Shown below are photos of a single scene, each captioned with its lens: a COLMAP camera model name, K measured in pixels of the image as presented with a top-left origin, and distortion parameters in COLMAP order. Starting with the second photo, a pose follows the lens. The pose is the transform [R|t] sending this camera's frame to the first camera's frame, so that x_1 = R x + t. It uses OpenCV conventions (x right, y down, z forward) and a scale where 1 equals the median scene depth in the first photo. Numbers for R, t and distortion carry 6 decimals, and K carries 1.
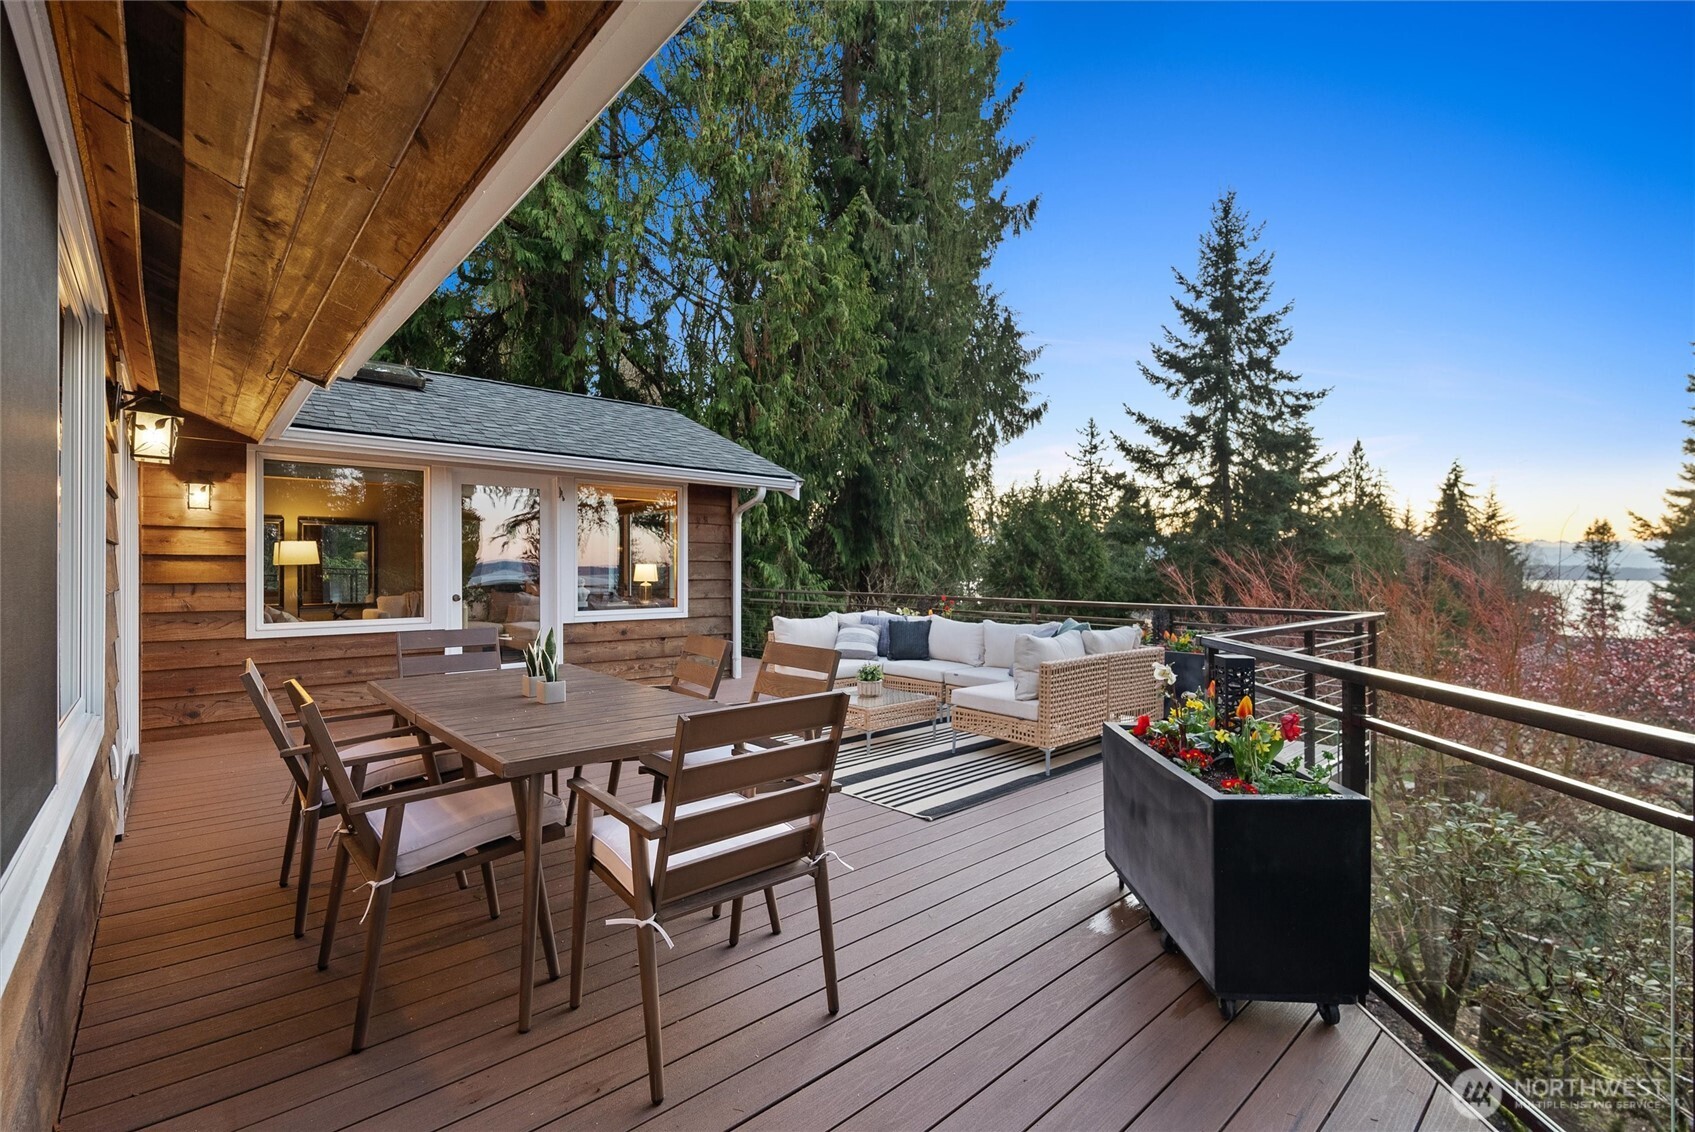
lens RADIAL K [[750.5, 0, 842.5], [0, 750.5, 566.4], [0, 0, 1]] dist [-0.000247, 0.000391]
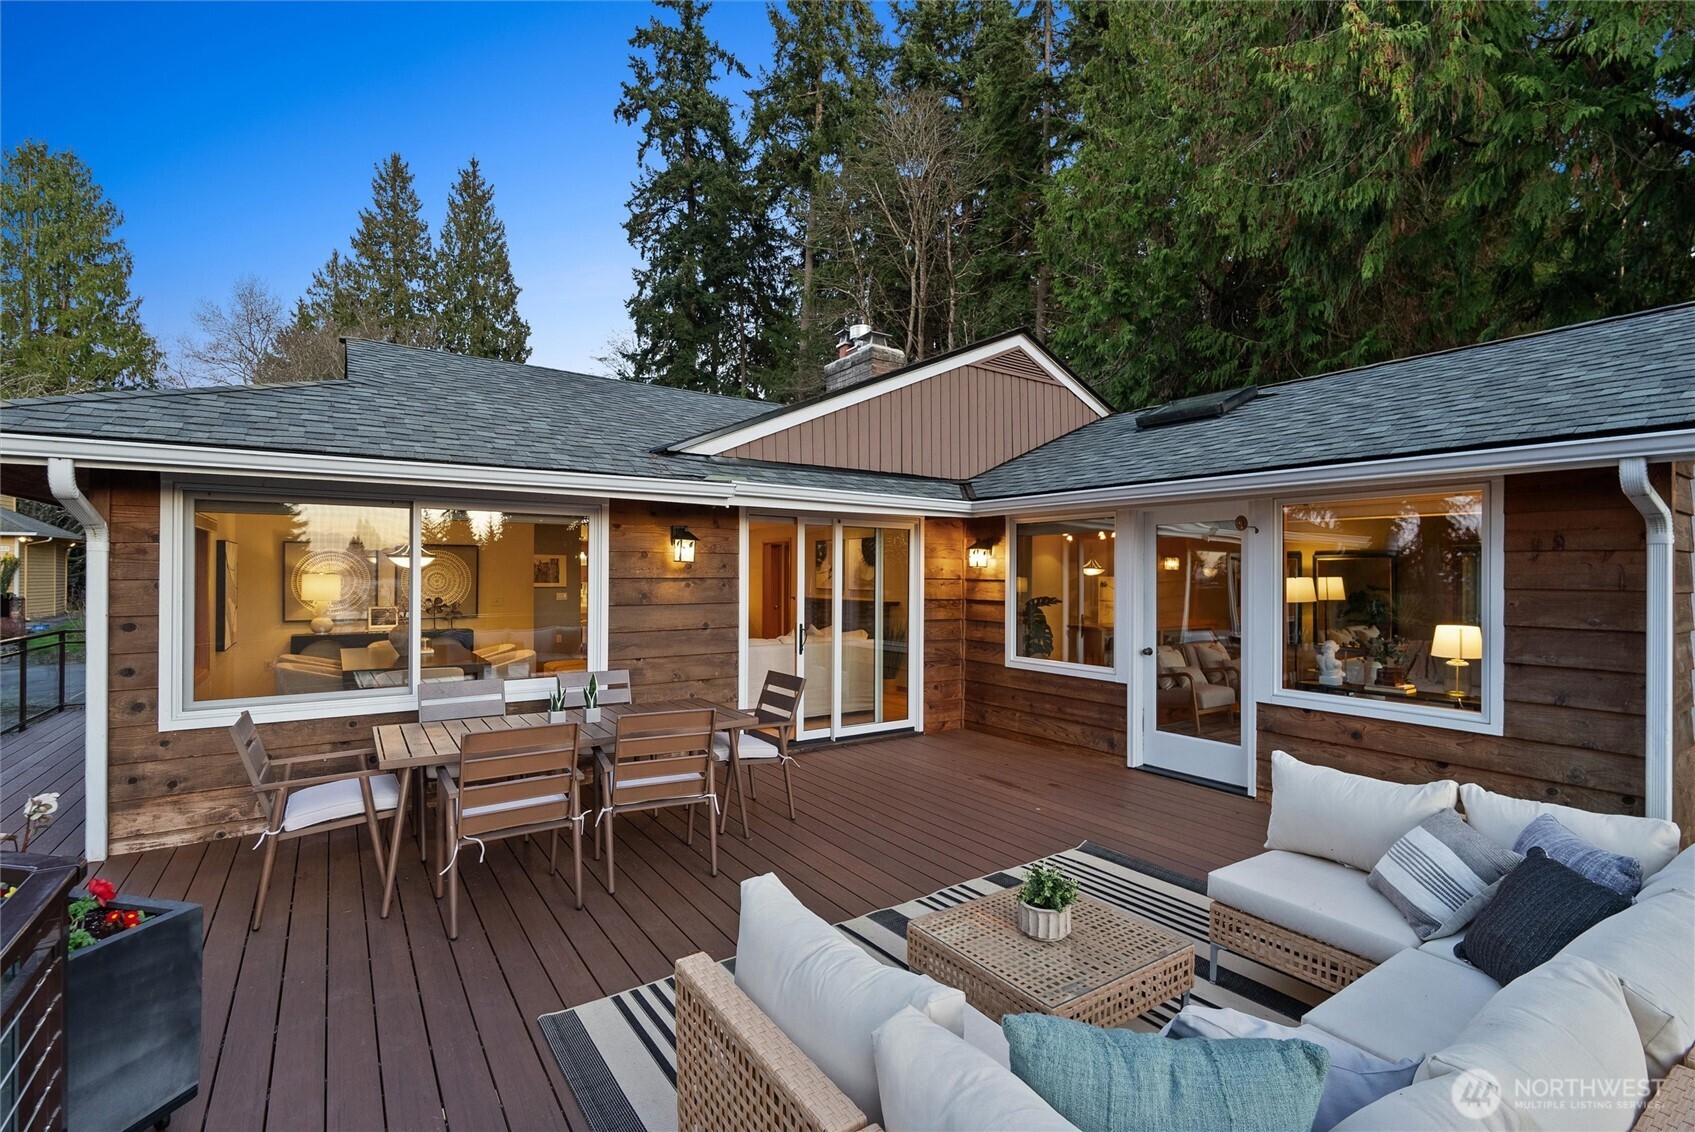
lens RADIAL K [[750.5, 0, 842.5], [0, 750.5, 566.4], [0, 0, 1]] dist [-0.000247, 0.000391]
pose [[-0.133314, -0.012952, -0.990989, 0.396212], [-0.001425, 0.999916, -0.012877, -0.044422], [0.991073, -0.000304, -0.133322, 0.684090]]
